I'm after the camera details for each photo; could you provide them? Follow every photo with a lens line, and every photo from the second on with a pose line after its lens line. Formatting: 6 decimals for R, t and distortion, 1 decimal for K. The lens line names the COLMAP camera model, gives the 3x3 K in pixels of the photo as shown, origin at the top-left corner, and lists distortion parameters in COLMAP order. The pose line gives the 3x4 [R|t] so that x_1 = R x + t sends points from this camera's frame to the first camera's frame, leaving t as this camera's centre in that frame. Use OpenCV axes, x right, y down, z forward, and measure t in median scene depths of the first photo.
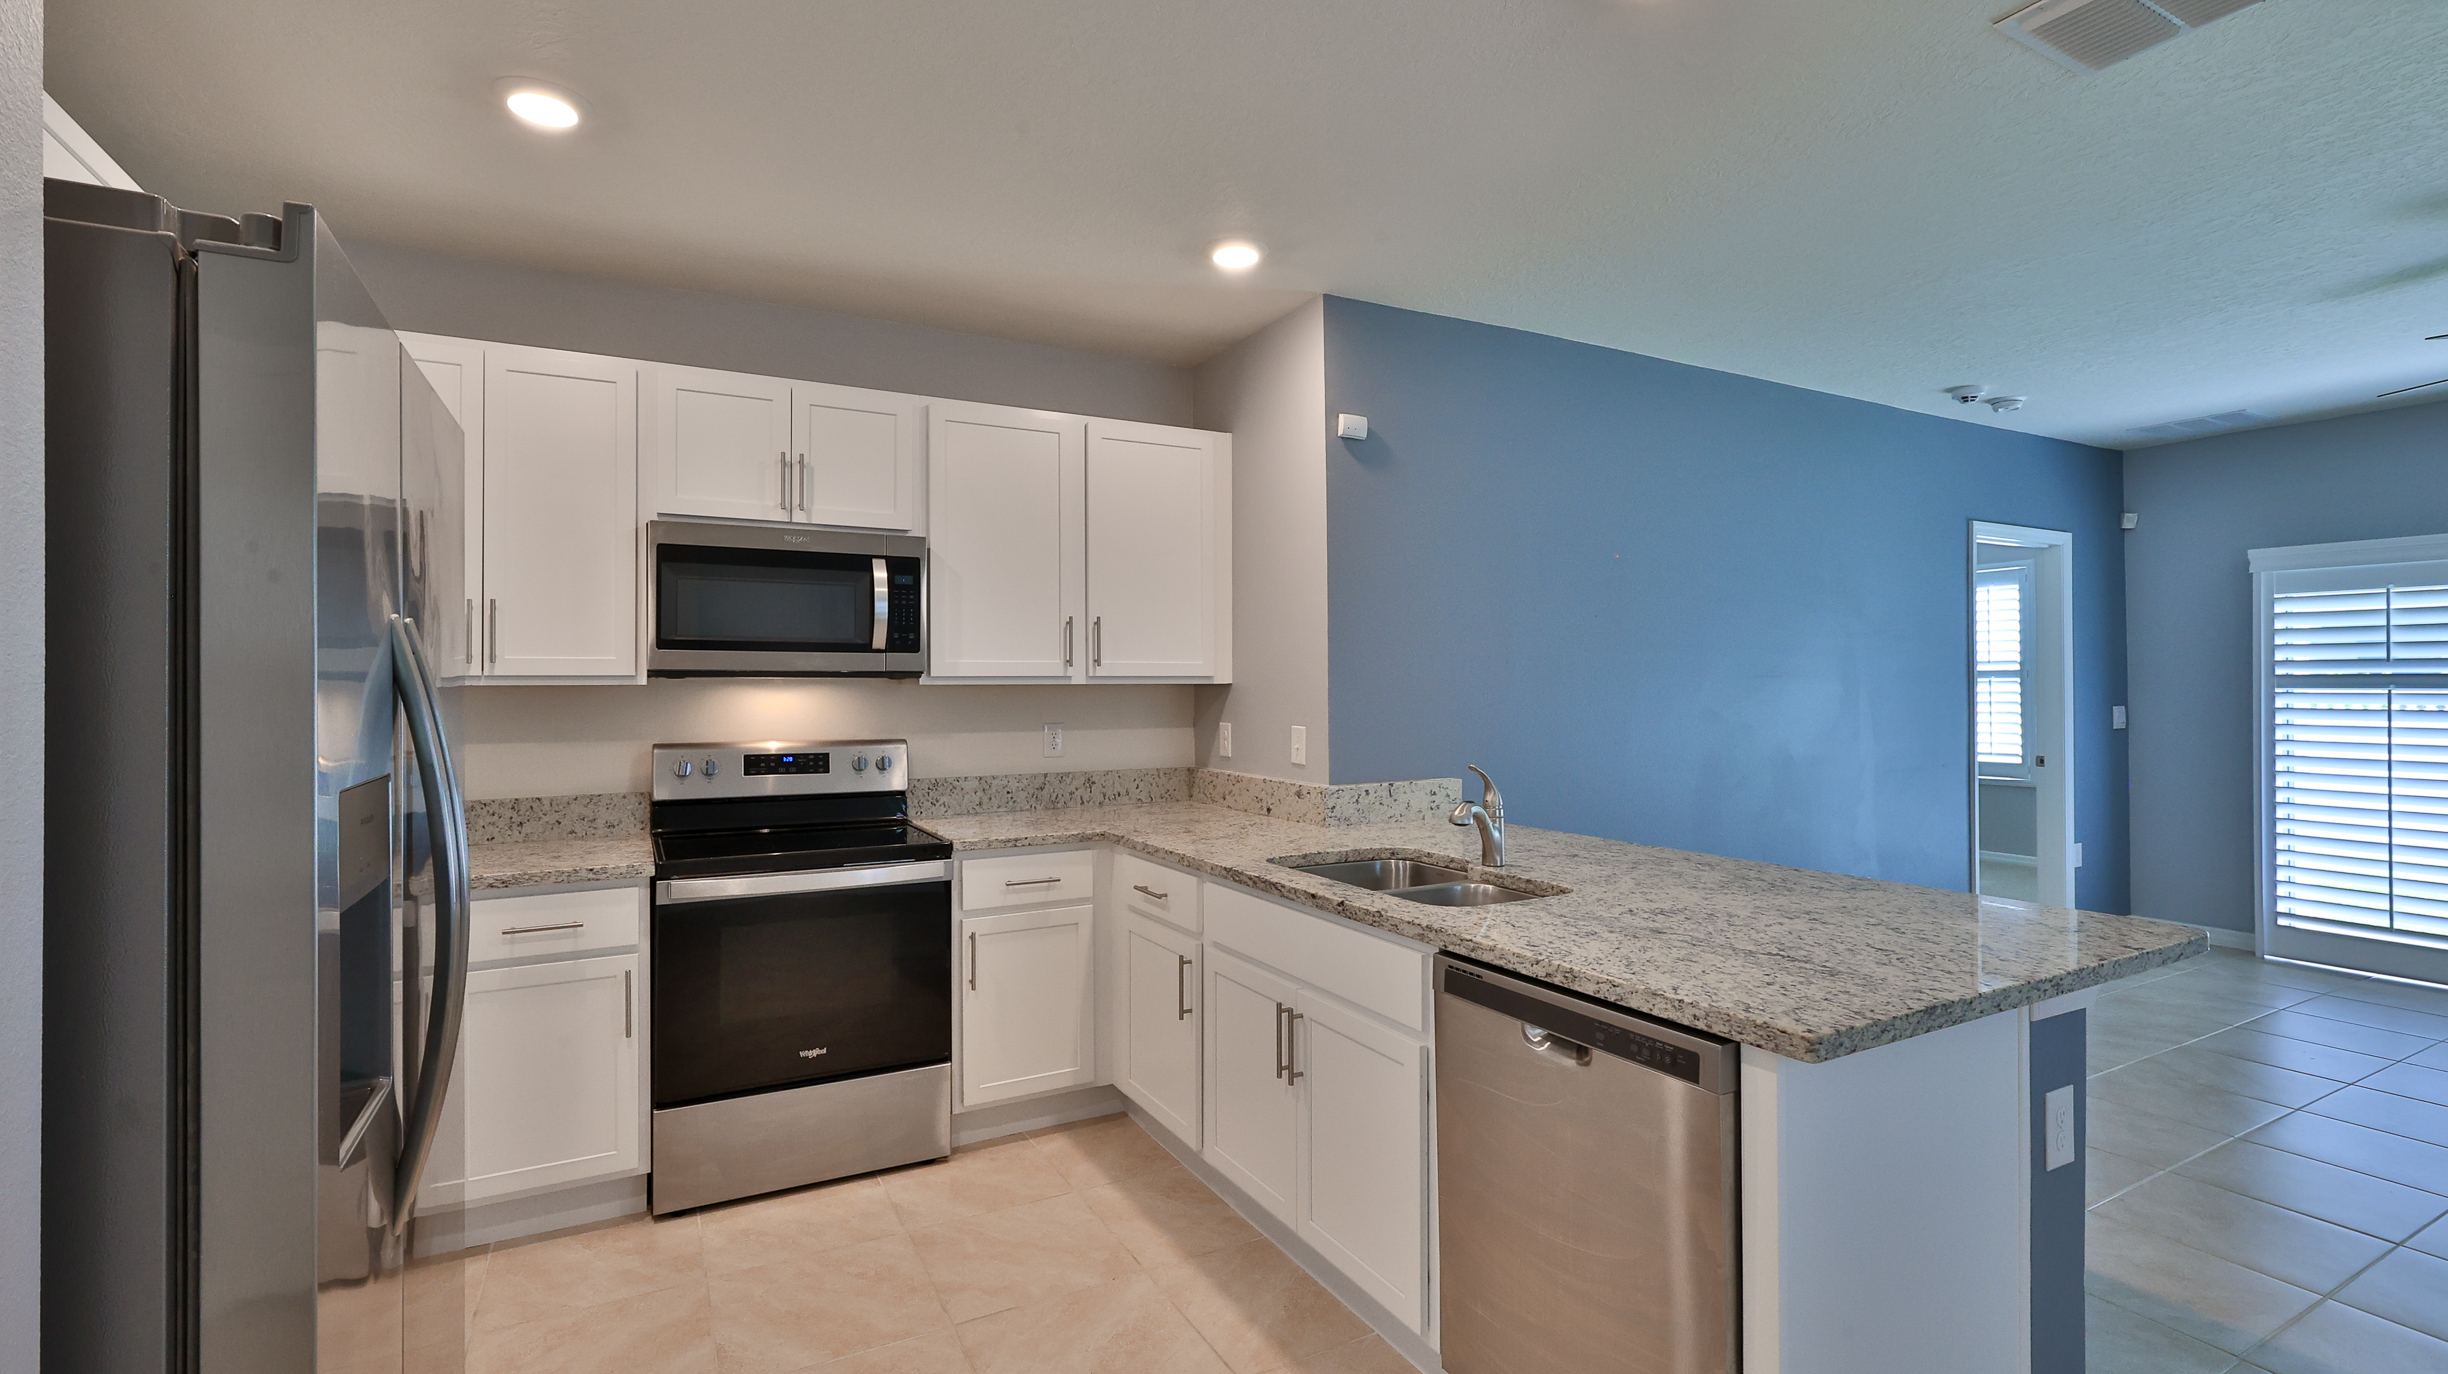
lens RADIAL K [[1075.4, 0, 1213.3], [0, 1075.4, 673.9], [0, 0, 1]] dist [0.000064, -0.000360]
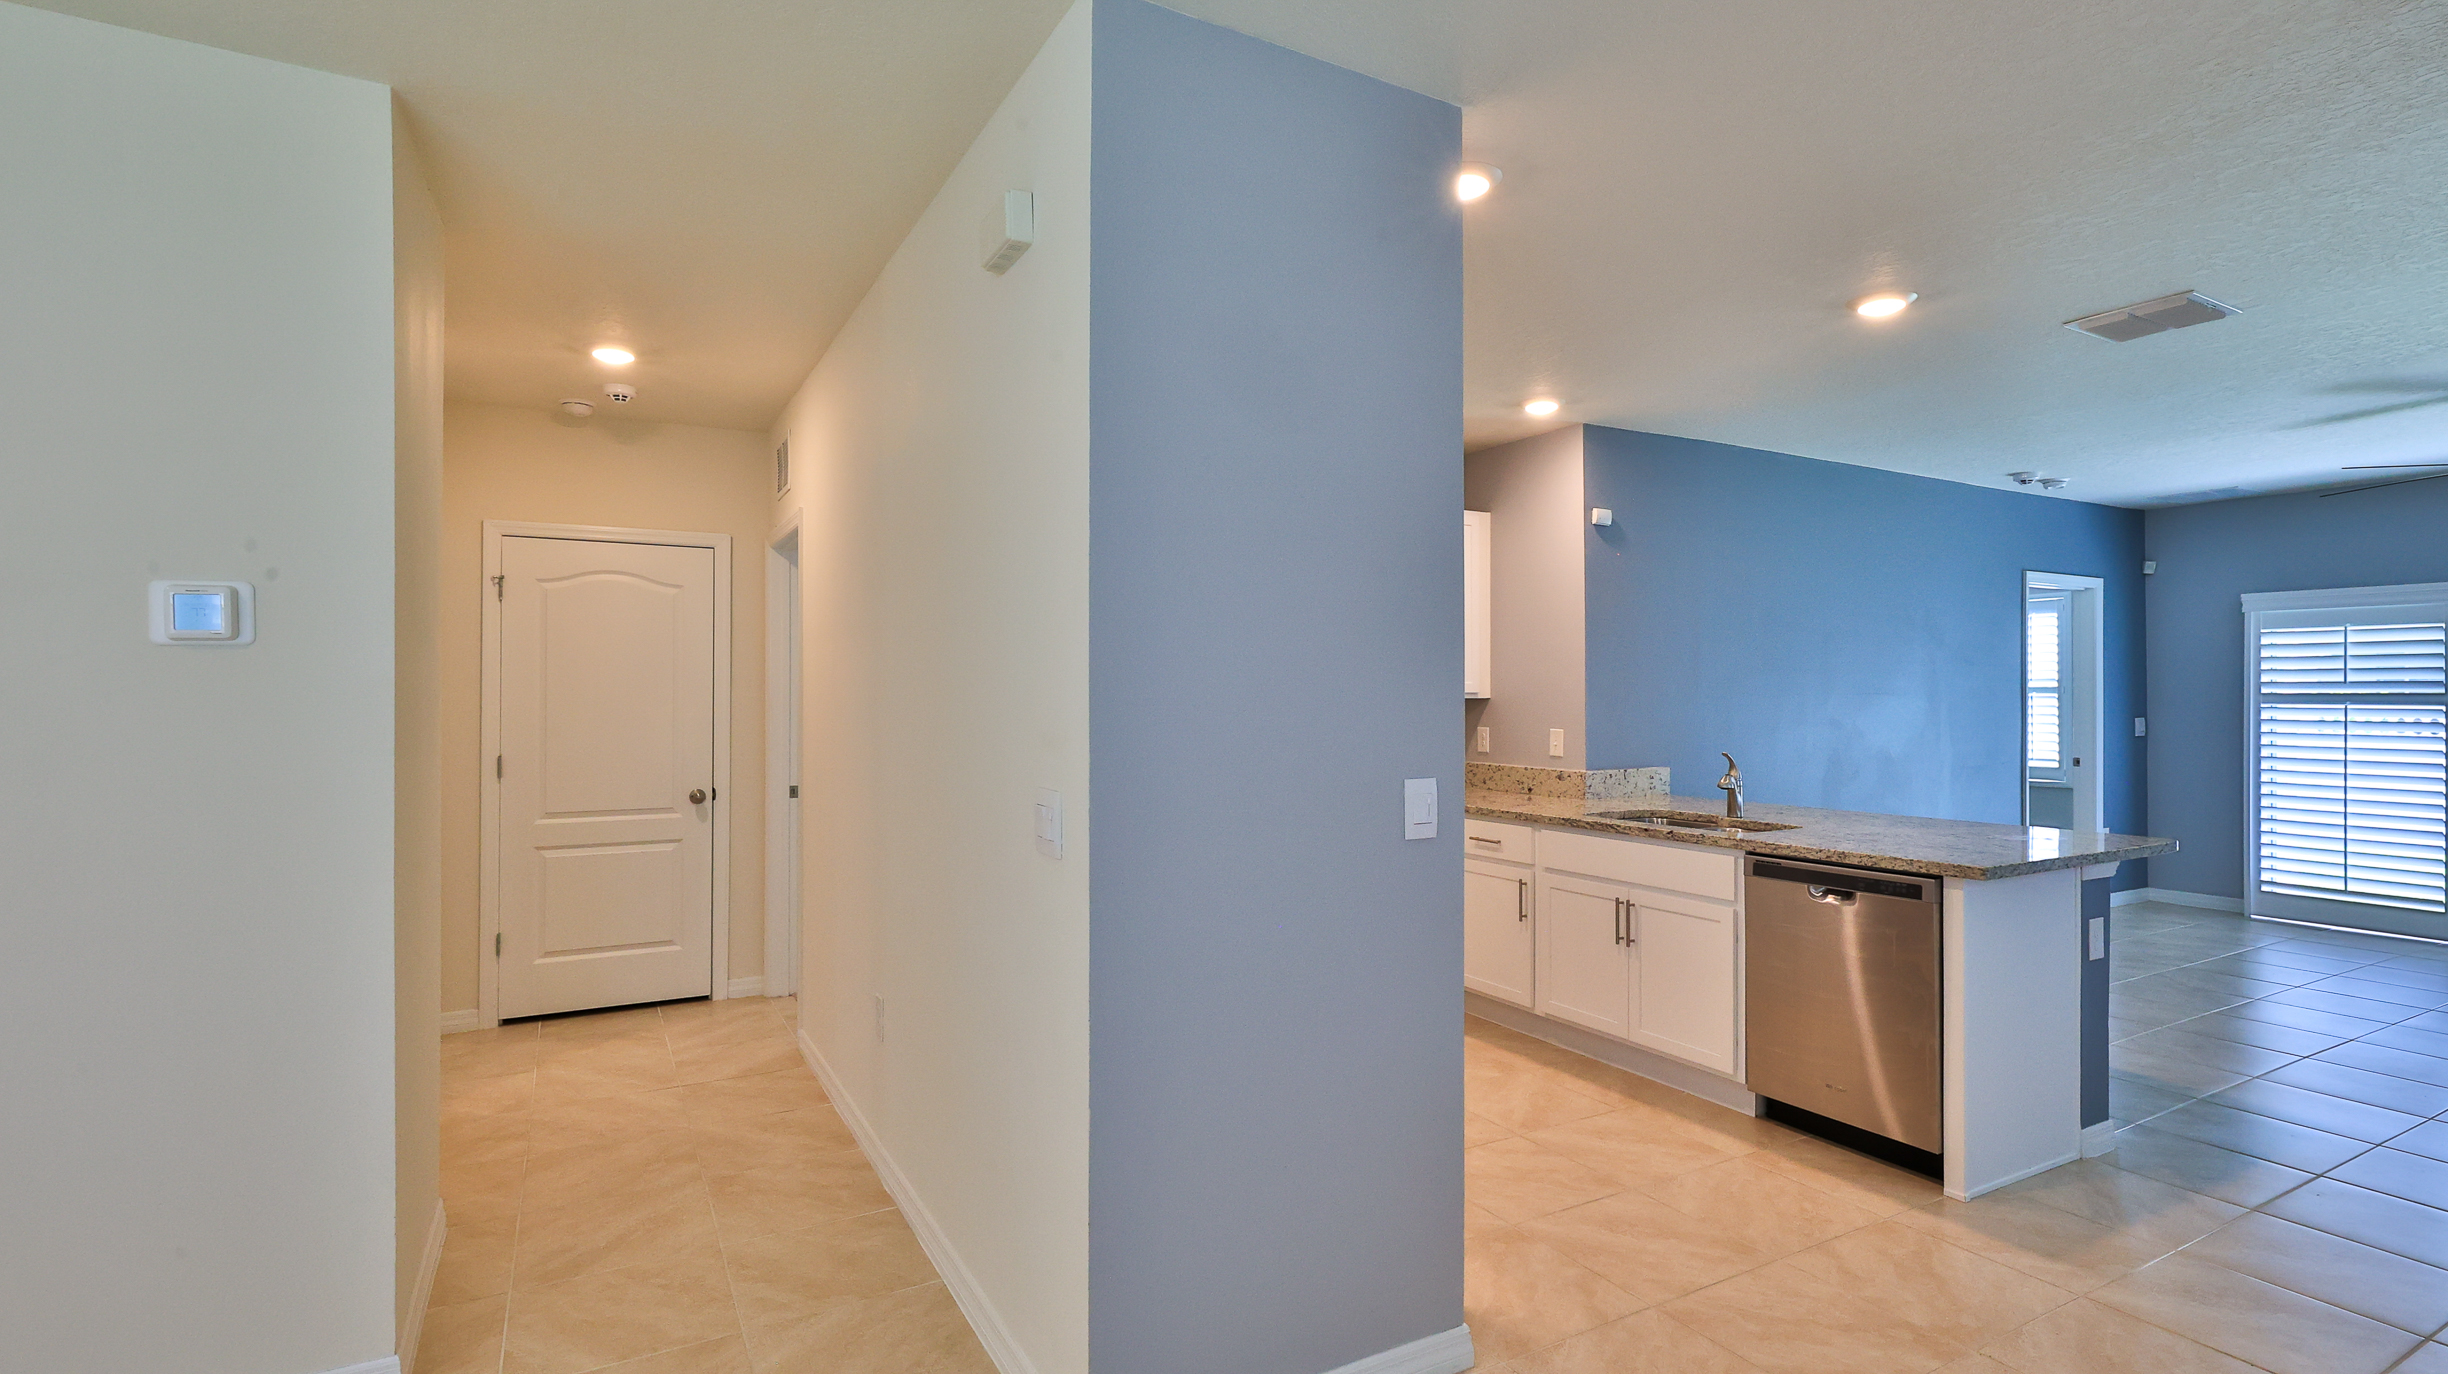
lens RADIAL K [[1133.7, 0, 1226.4], [0, 1133.7, 688.2], [0, 0, 1]] dist [-0.001327, 0.001257]
pose [[0.999854, 0.003700, 0.016677, -0.363253], [-0.003779, 0.999982, 0.004677, -0.009703], [-0.016660, -0.004739, 0.999850, -0.451113]]
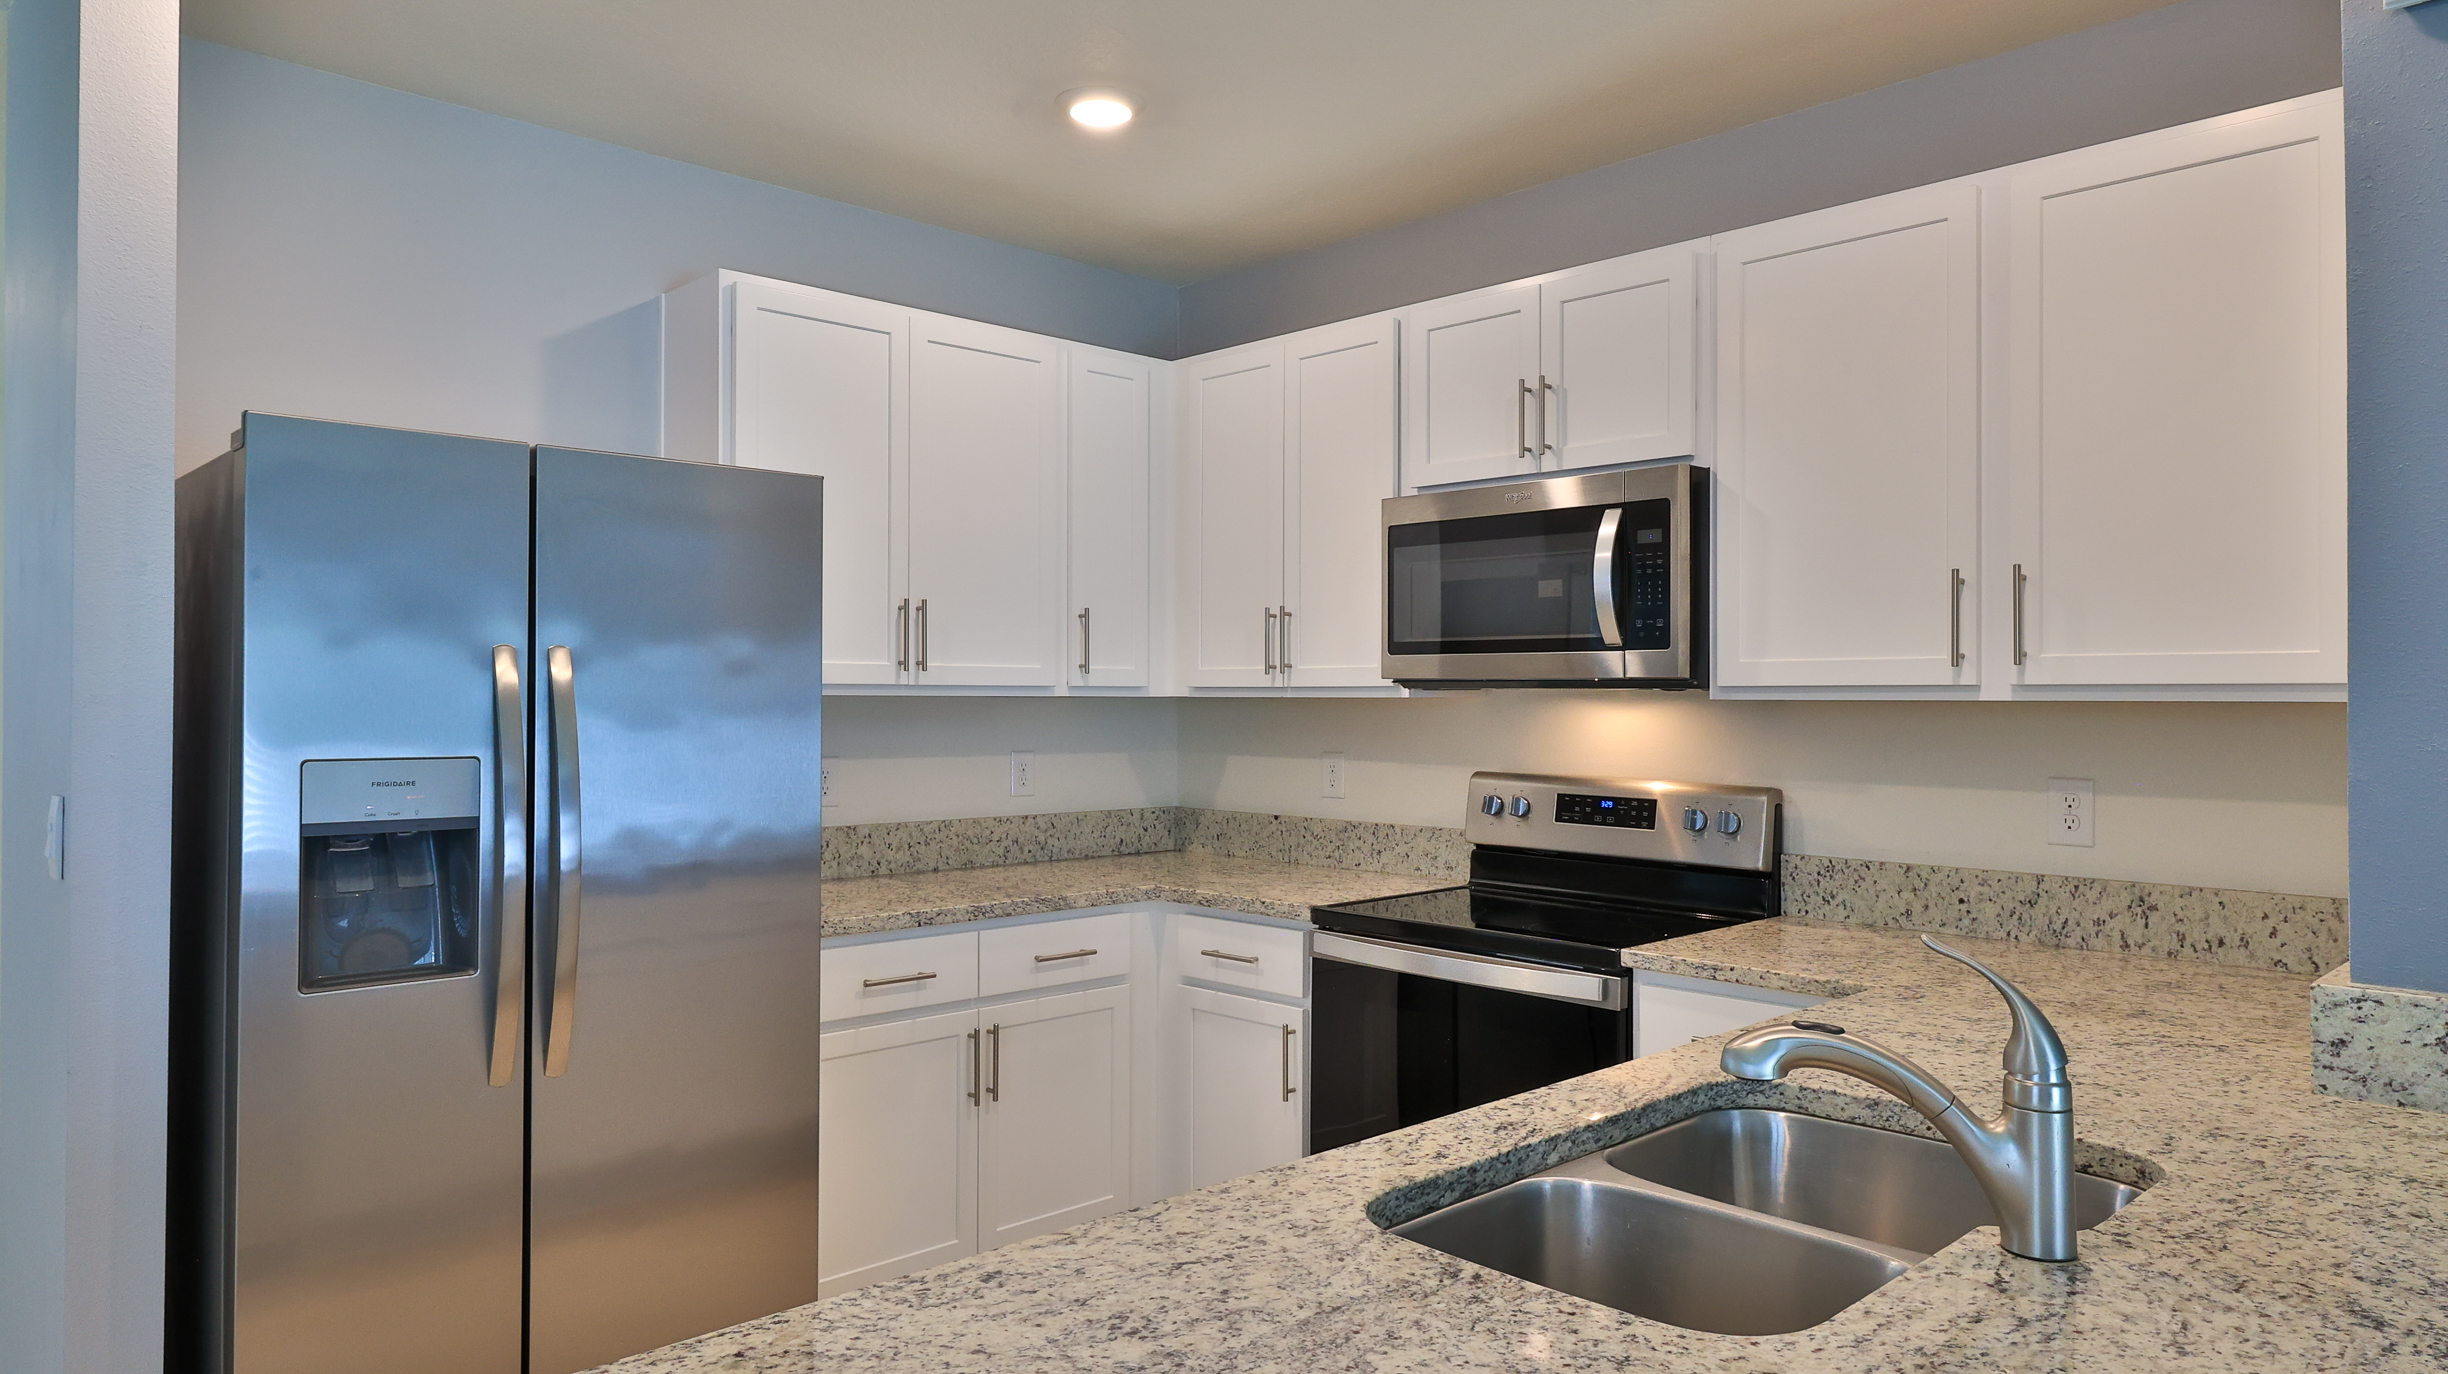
lens RADIAL K [[1525.9, 0, 1228.8], [0, 1525.9, 682.0], [0, 0, 1]] dist [0.013451, -0.001071]
pose [[0.271283, -0.006208, -0.962480, 0.469903], [0.002626, 0.999980, -0.005709, 0.003909], [0.962496, -0.000979, 0.271294, 0.457602]]
